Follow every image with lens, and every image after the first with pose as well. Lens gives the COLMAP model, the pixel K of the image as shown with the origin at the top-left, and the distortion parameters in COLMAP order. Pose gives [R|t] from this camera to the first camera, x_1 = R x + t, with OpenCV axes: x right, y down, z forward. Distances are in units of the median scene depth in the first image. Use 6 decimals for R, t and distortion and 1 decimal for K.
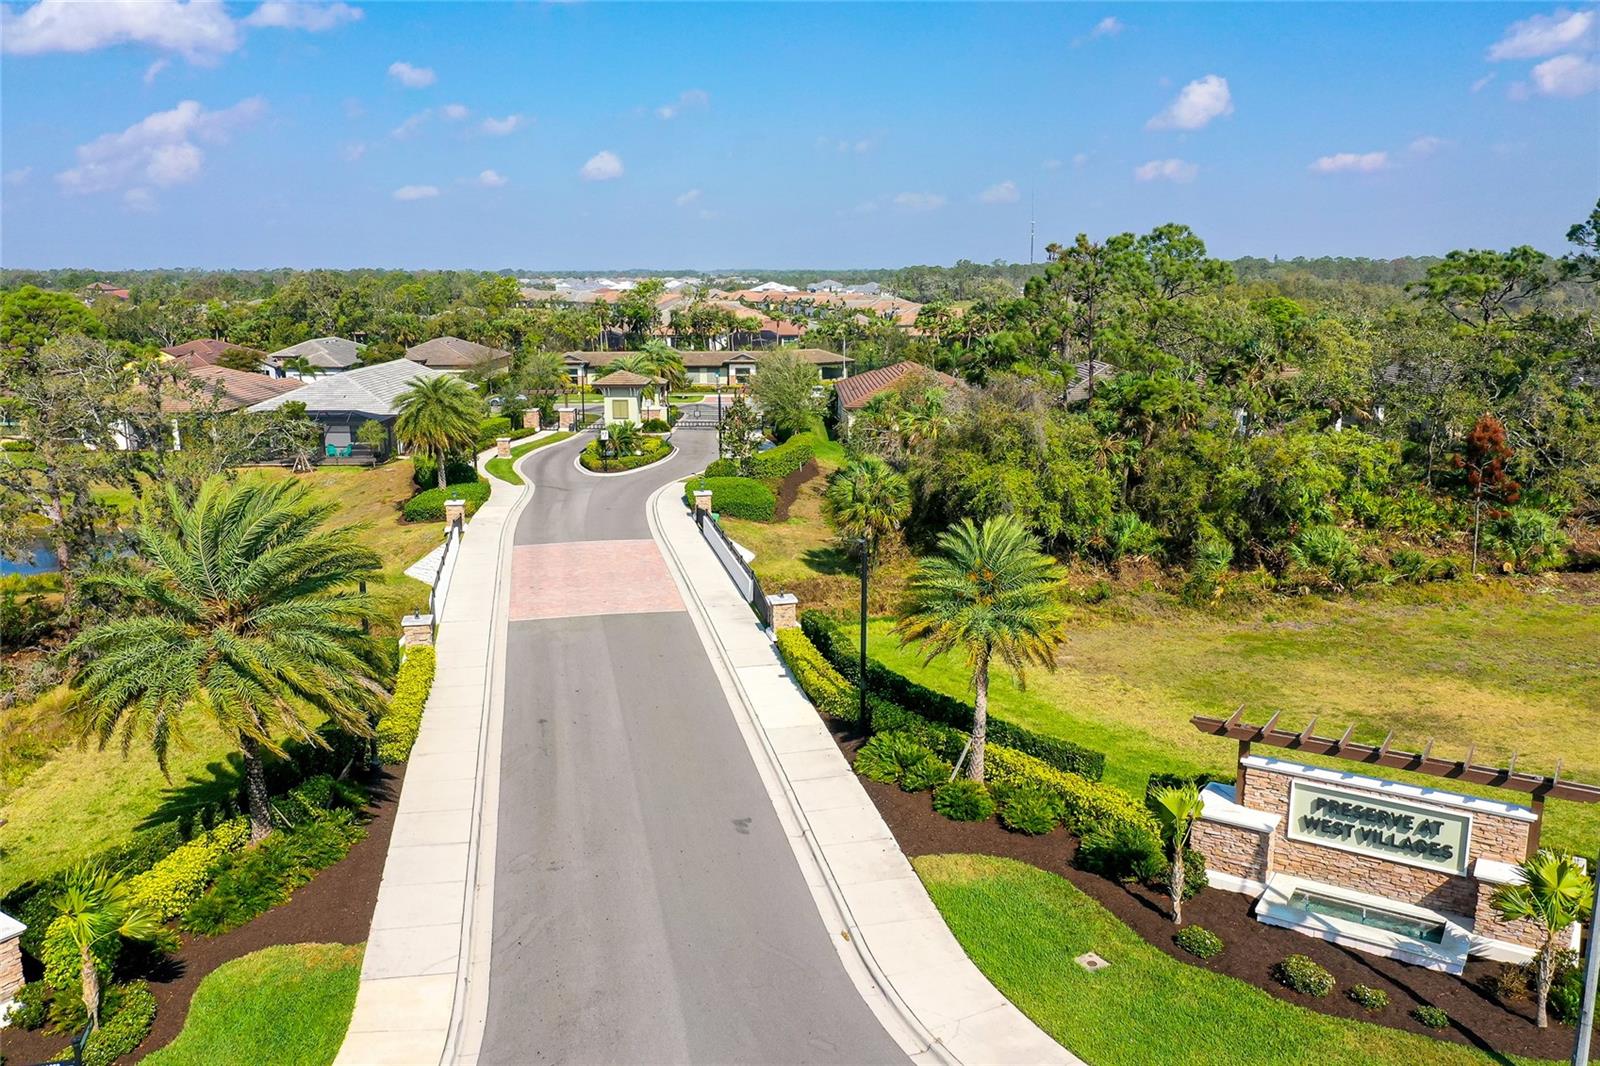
lens RADIAL K [[1262.3, 0, 800.0], [0, 1262.3, 533.0], [0, 0, 1]] dist [0.003286, -0.003009]
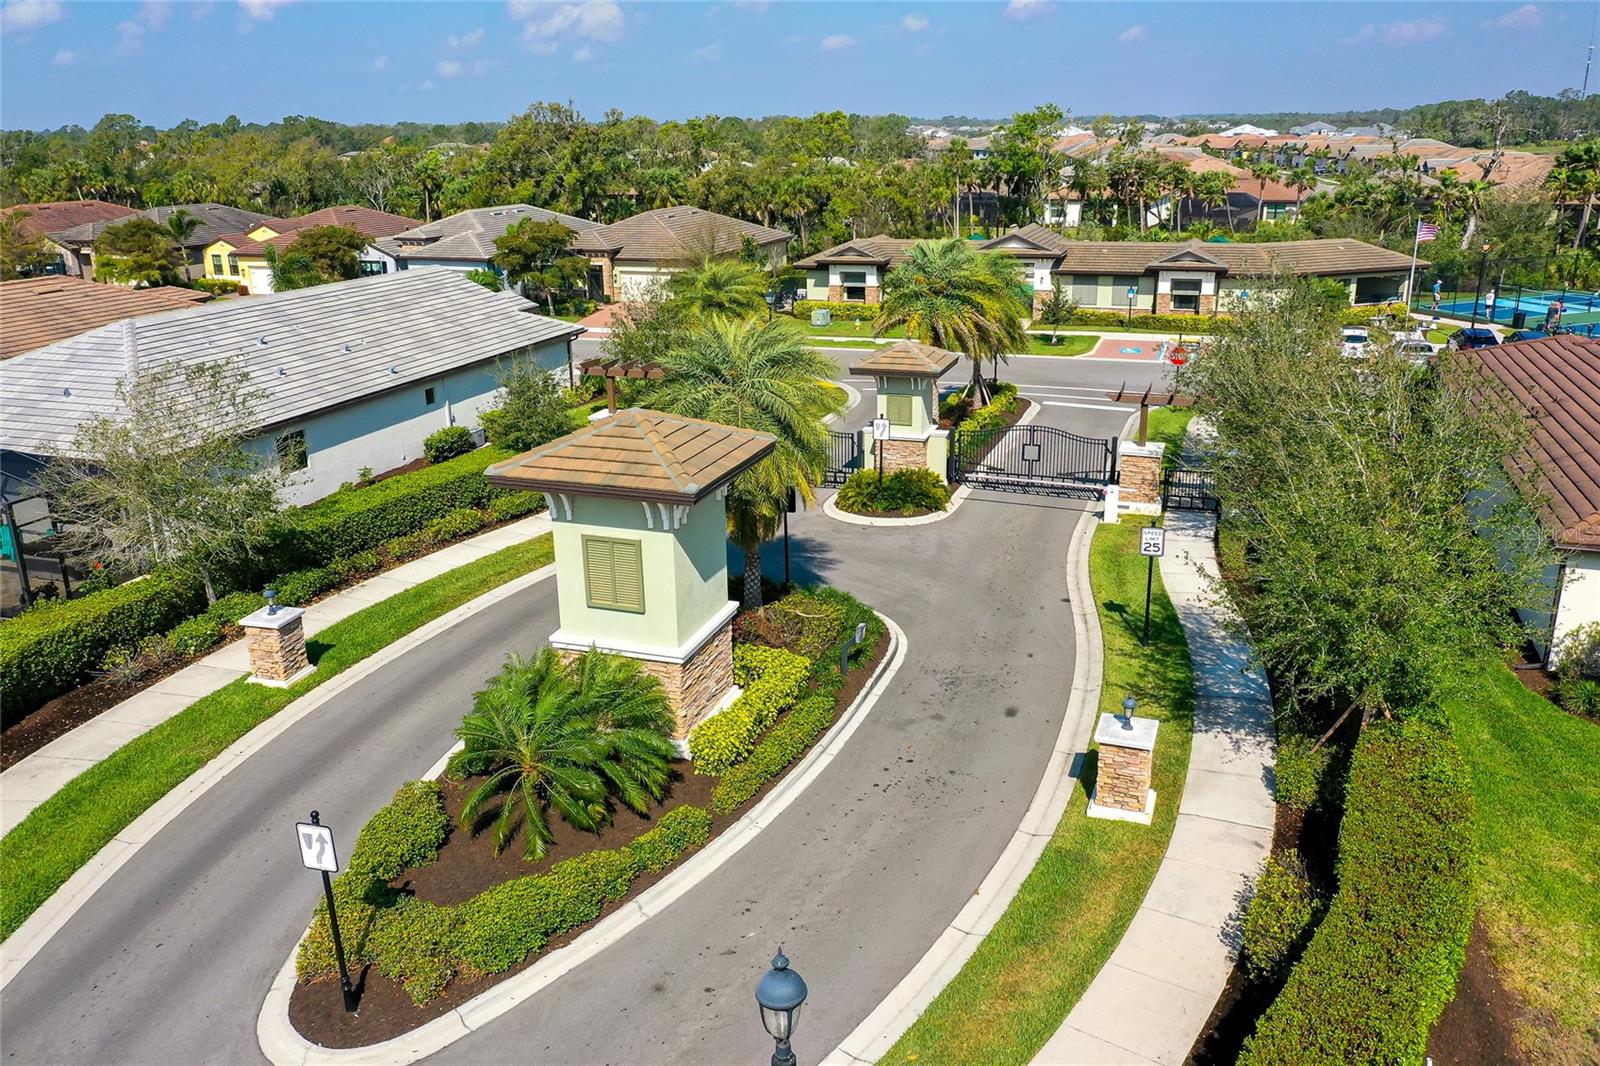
lens RADIAL K [[1262.3, 0, 800.0], [0, 1262.3, 533.0], [0, 0, 1]] dist [0.003286, -0.003009]
pose [[0.941302, 0.092345, -0.324690, -0.041022], [-0.055515, 0.991106, 0.120938, -0.186417], [0.332971, -0.095814, 0.938057, 1.065589]]
